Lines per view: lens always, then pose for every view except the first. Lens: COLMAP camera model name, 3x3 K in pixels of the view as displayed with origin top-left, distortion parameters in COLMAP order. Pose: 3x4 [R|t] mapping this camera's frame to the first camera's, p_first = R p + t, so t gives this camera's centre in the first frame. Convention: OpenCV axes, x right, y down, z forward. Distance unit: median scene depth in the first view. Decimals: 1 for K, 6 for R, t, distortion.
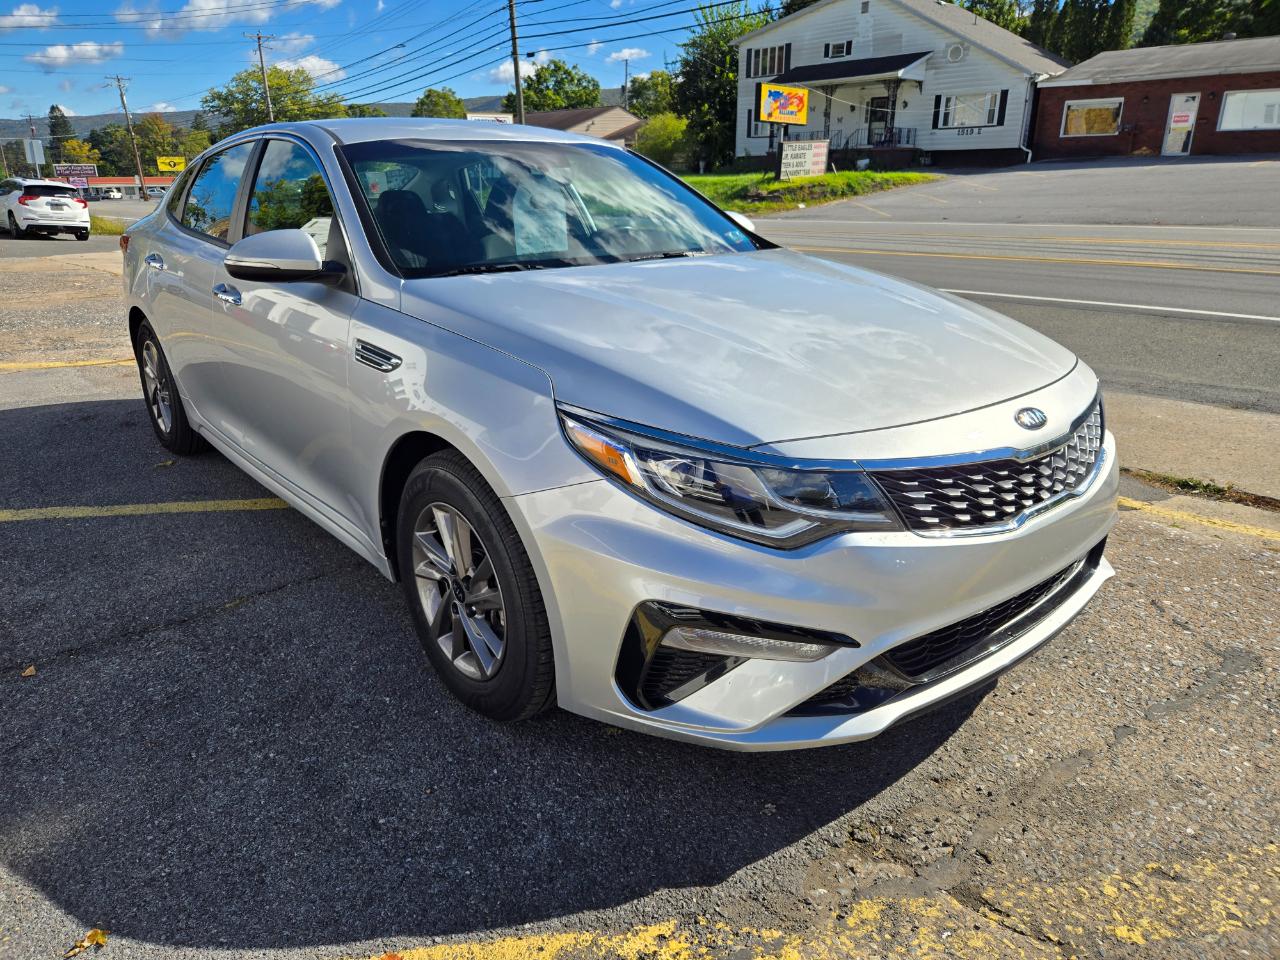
lens RADIAL K [[870.8, 0, 625.3], [0, 870.8, 472.2], [0, 0, 1]] dist [0.070096, -0.049151]
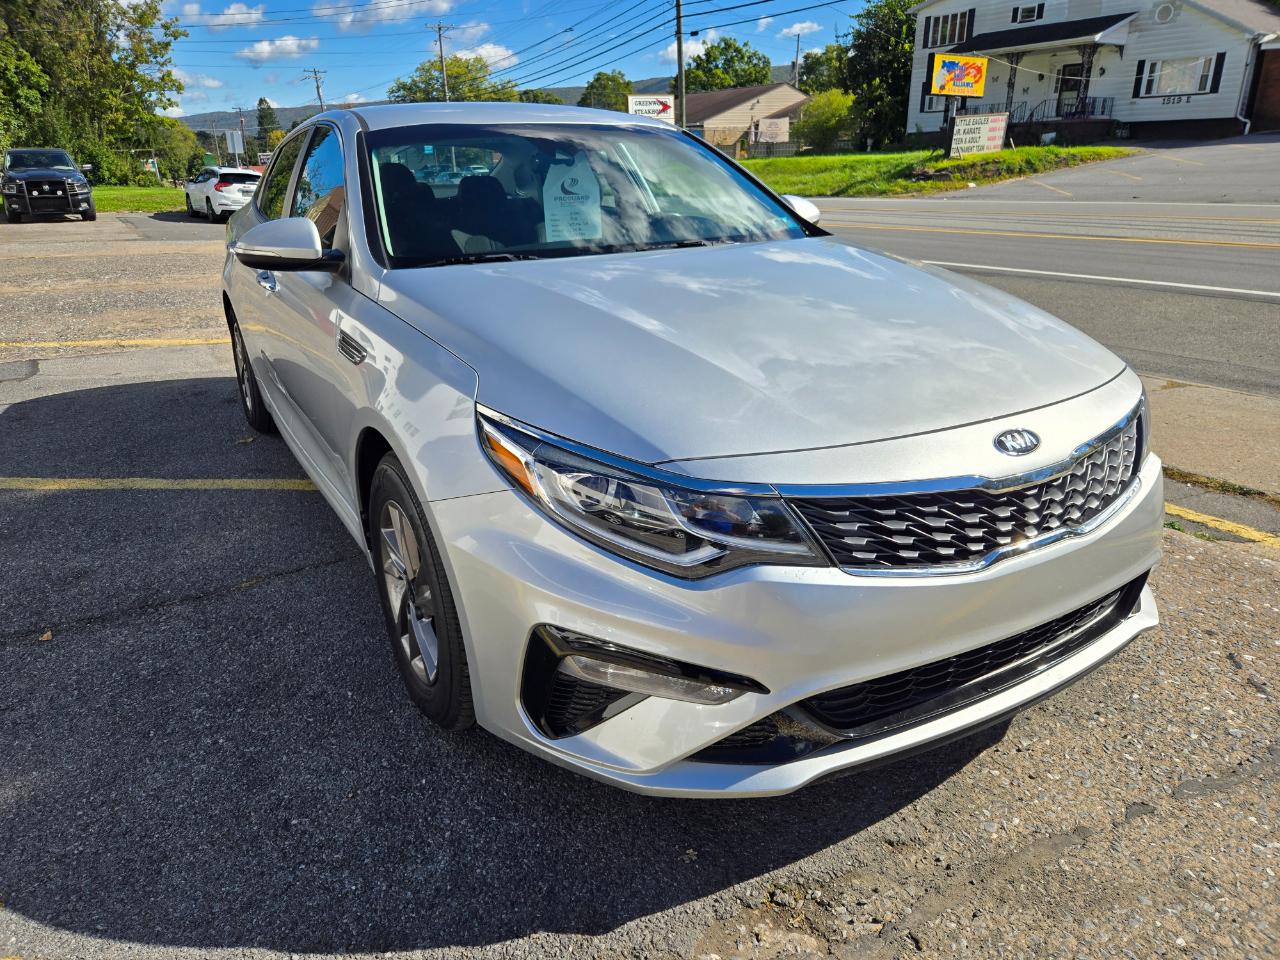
lens RADIAL K [[869.5, 0, 632.3], [0, 869.5, 480.9], [0, 0, 1]] dist [0.067611, -0.045739]
pose [[0.984846, 0.049492, -0.166219, 0.096763], [-0.044800, 0.998488, 0.031862, -0.013914], [0.167545, -0.023932, 0.985574, 0.038521]]
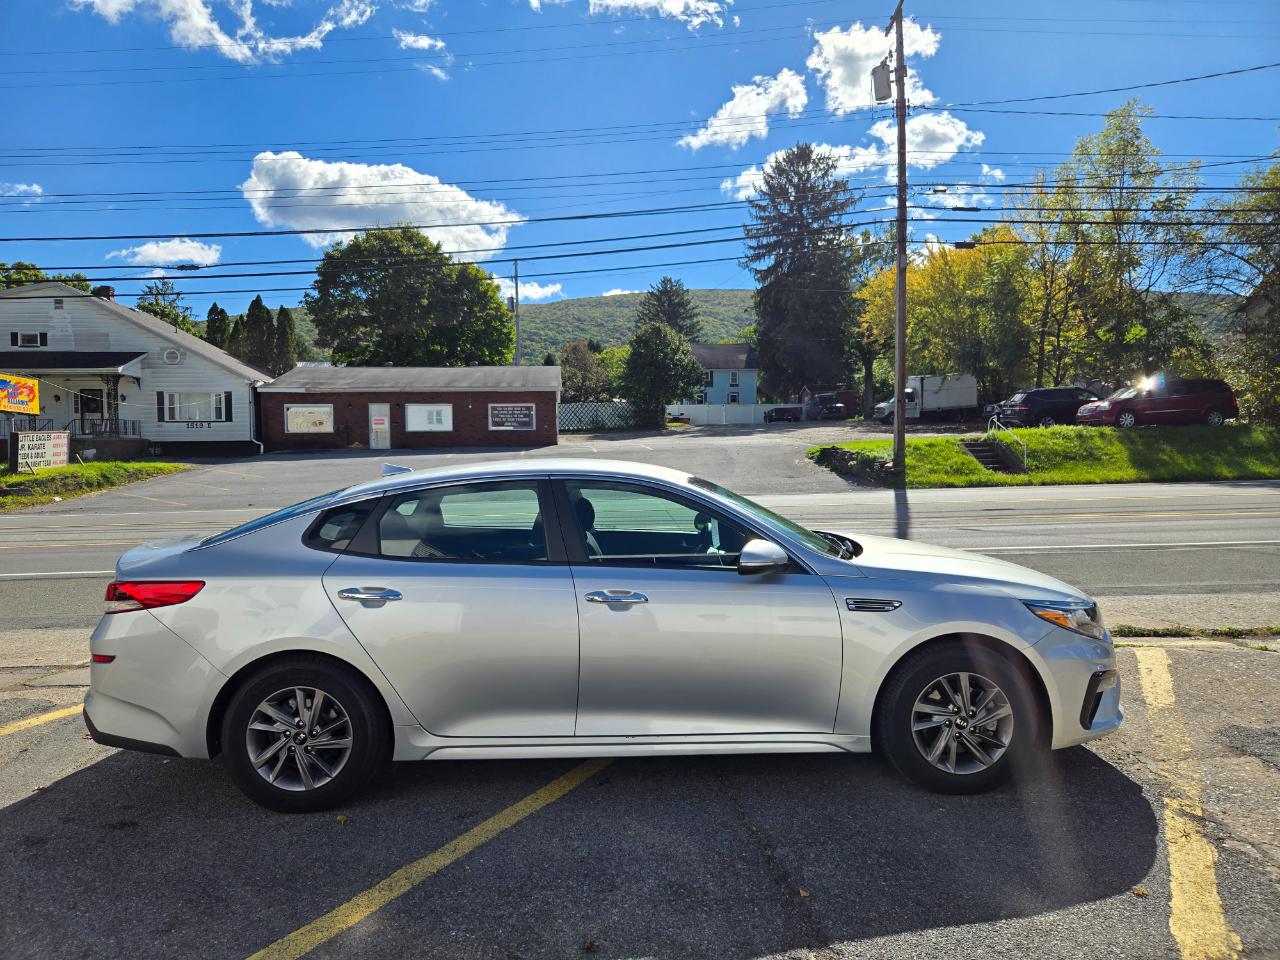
lens RADIAL K [[867.0, 0, 628.9], [0, 867.0, 475.2], [0, 0, 1]] dist [0.069939, -0.048701]
pose [[0.616145, -0.026766, 0.787177, -0.897964], [0.262242, 0.949371, -0.172983, -0.095608], [-0.742694, 0.313014, 0.591970, 0.127529]]
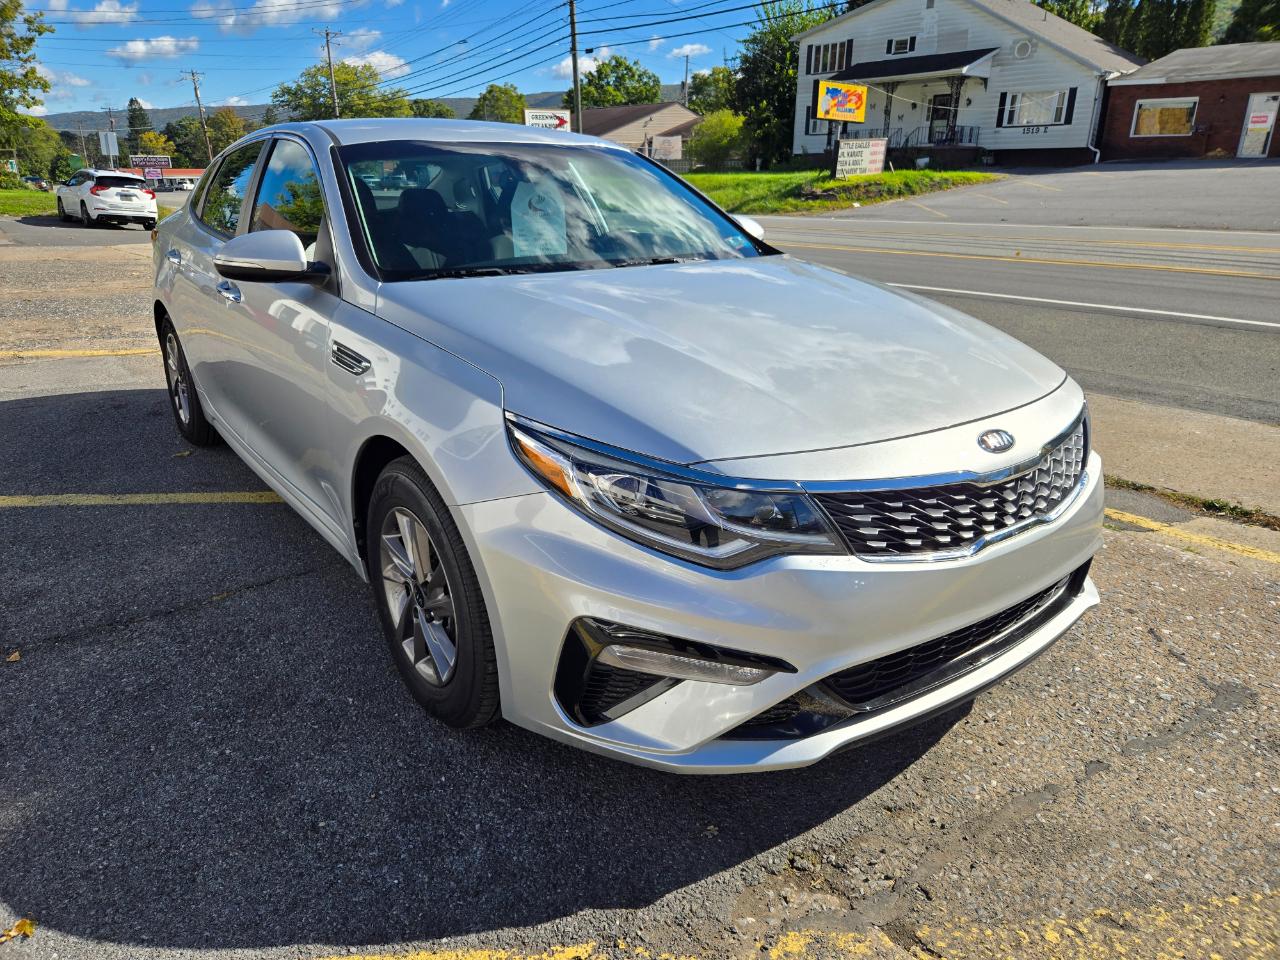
lens RADIAL K [[867.0, 0, 628.9], [0, 867.0, 475.2], [0, 0, 1]] dist [0.069939, -0.048701]
pose [[0.998094, 0.029666, -0.054106, 0.045971], [-0.029212, 0.999531, 0.009166, -0.008513], [0.054352, -0.007568, 0.998493, 0.008461]]
